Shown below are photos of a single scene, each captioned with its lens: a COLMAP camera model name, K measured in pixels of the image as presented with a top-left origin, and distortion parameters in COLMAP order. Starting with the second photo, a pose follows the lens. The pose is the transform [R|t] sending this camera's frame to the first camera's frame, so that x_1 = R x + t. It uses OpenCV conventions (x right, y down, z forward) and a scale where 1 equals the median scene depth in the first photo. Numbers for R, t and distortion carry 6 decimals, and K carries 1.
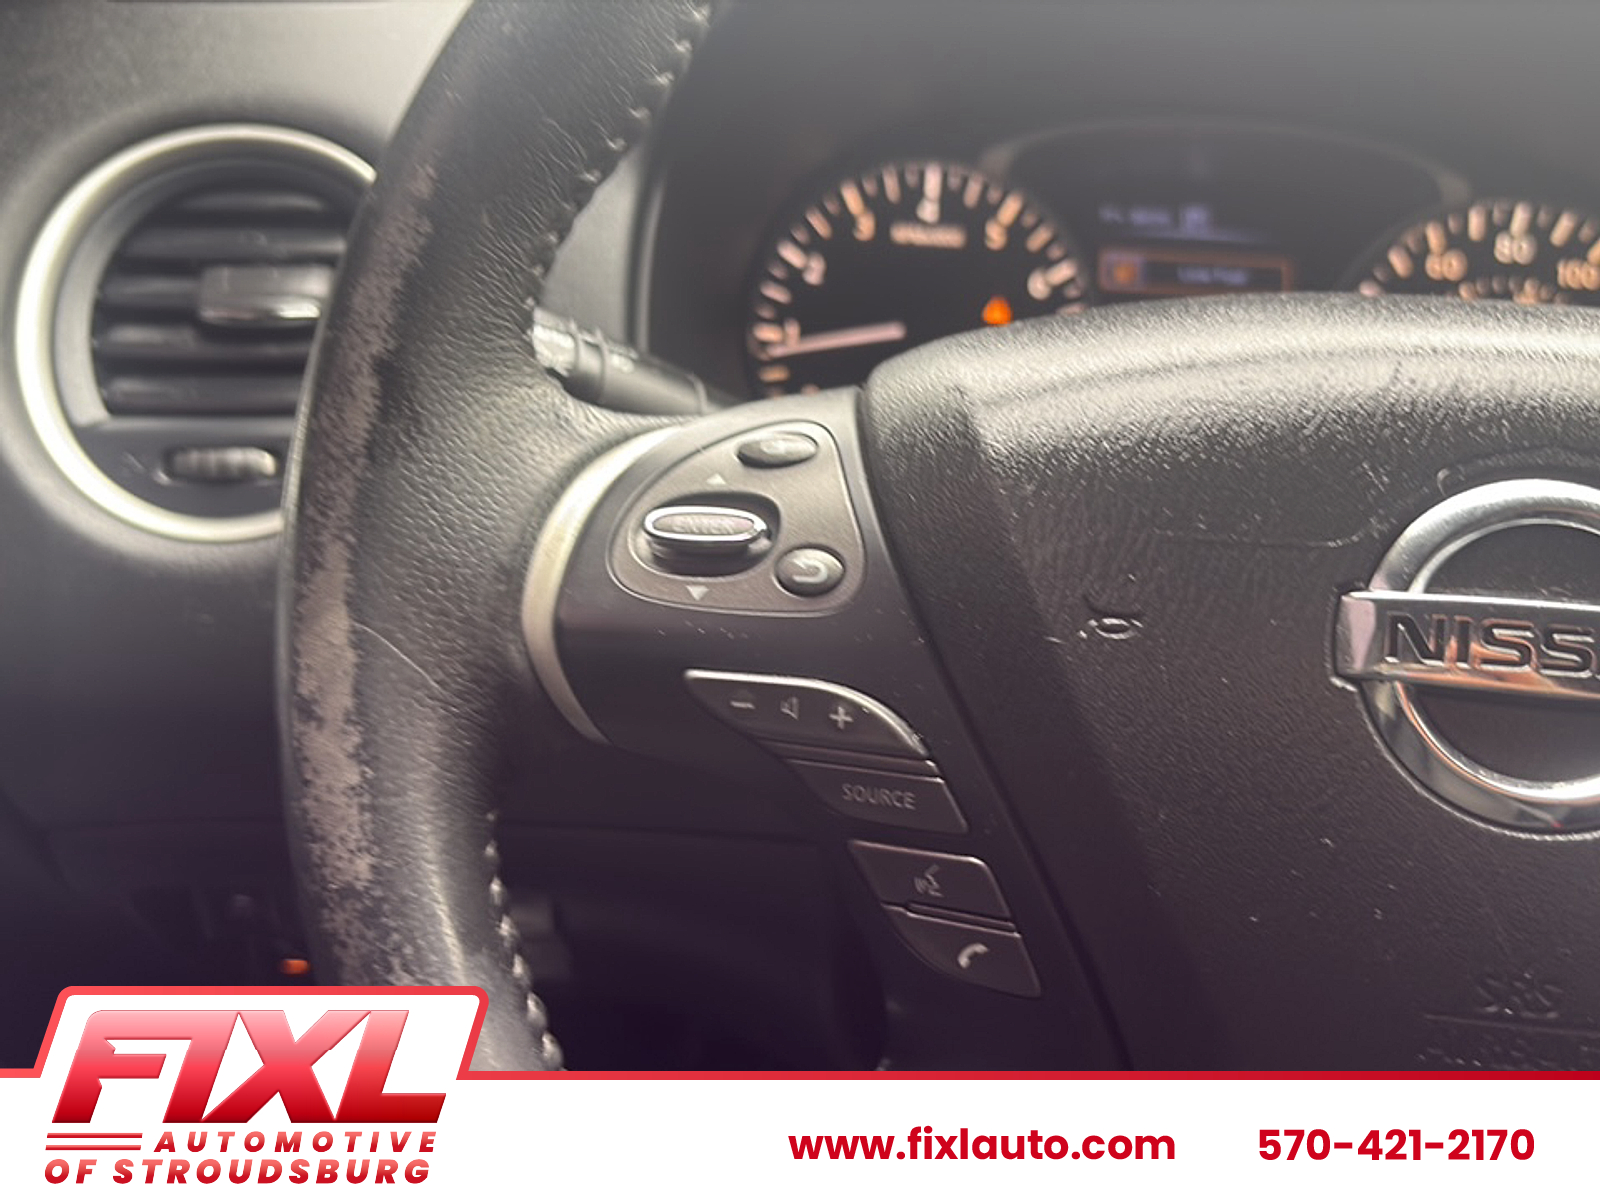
lens RADIAL K [[1287.0, 0, 856.6], [0, 1287.0, 592.8], [0, 0, 1]] dist [0.089084, -0.205811]
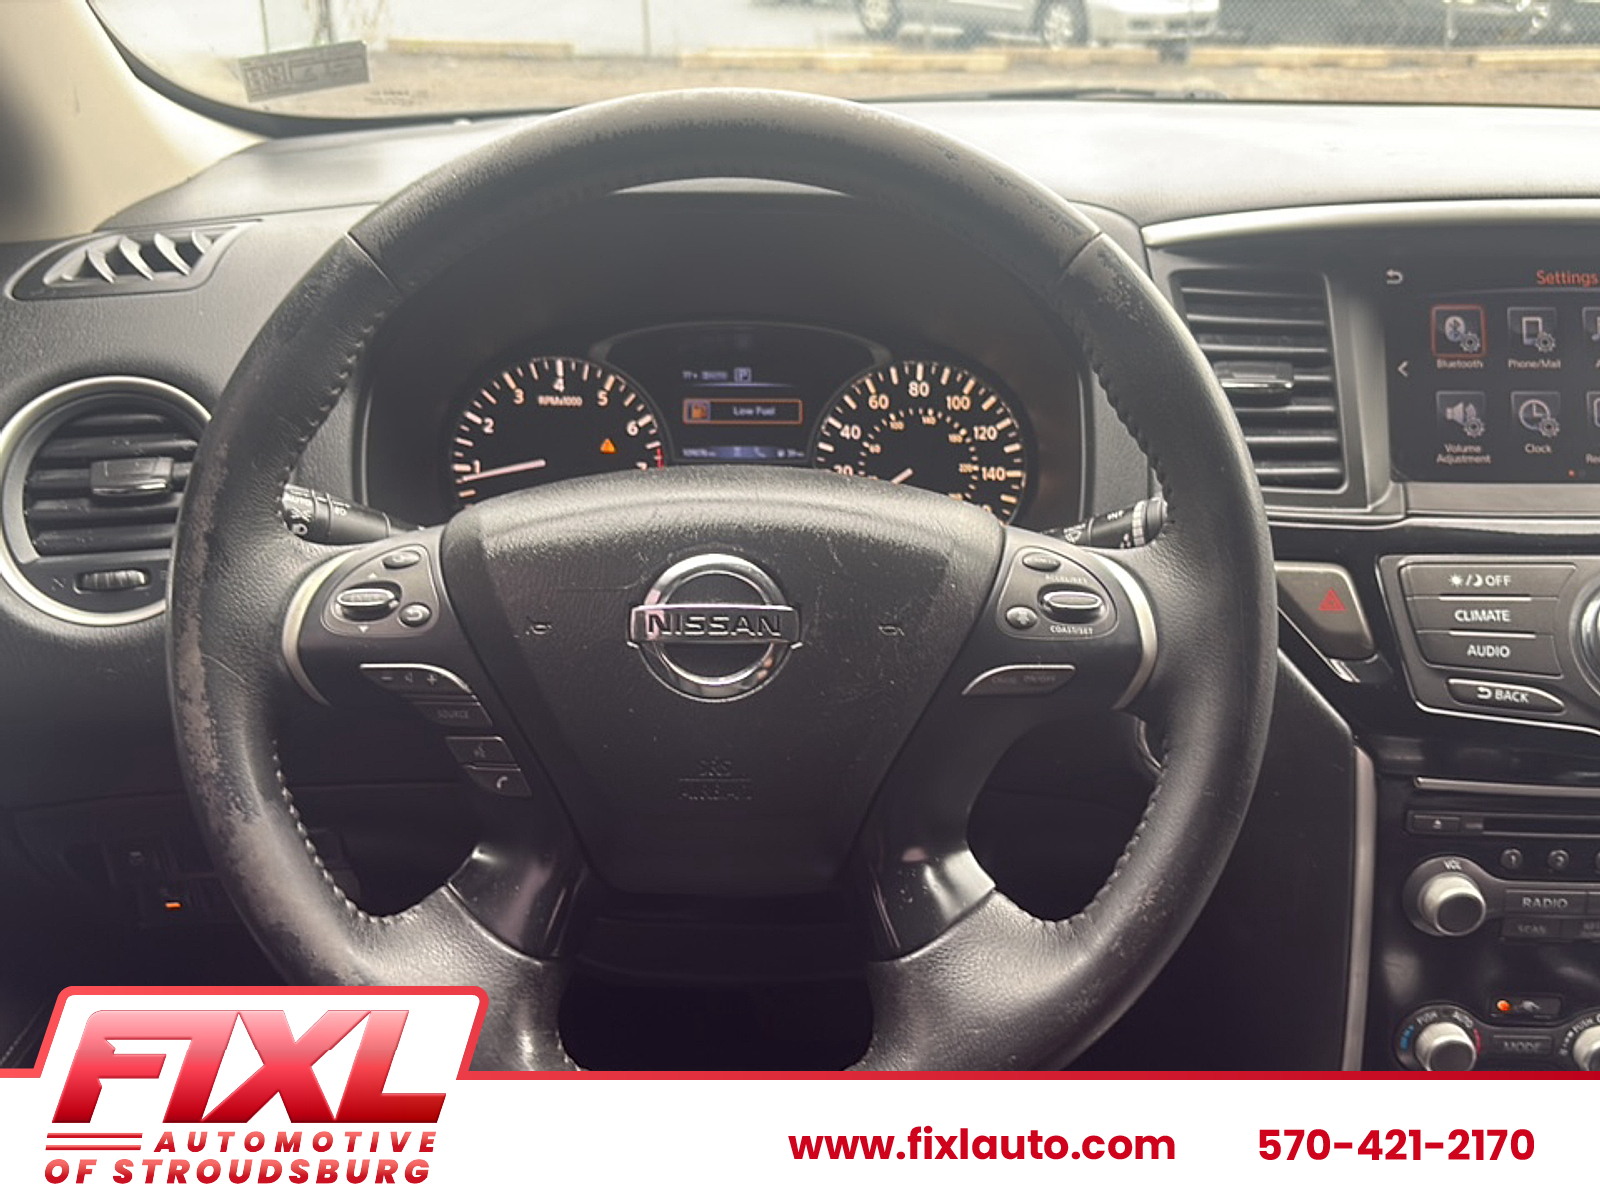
lens RADIAL K [[1265.8, 0, 800.0], [0, 1265.8, 600.0], [0, 0, 1]] dist [0.096425, -0.207153]
pose [[0.994024, -0.074188, 0.080078, 0.437045], [0.076500, 0.996725, -0.026195, 0.063579], [-0.077872, 0.032165, 0.996444, -1.202804]]
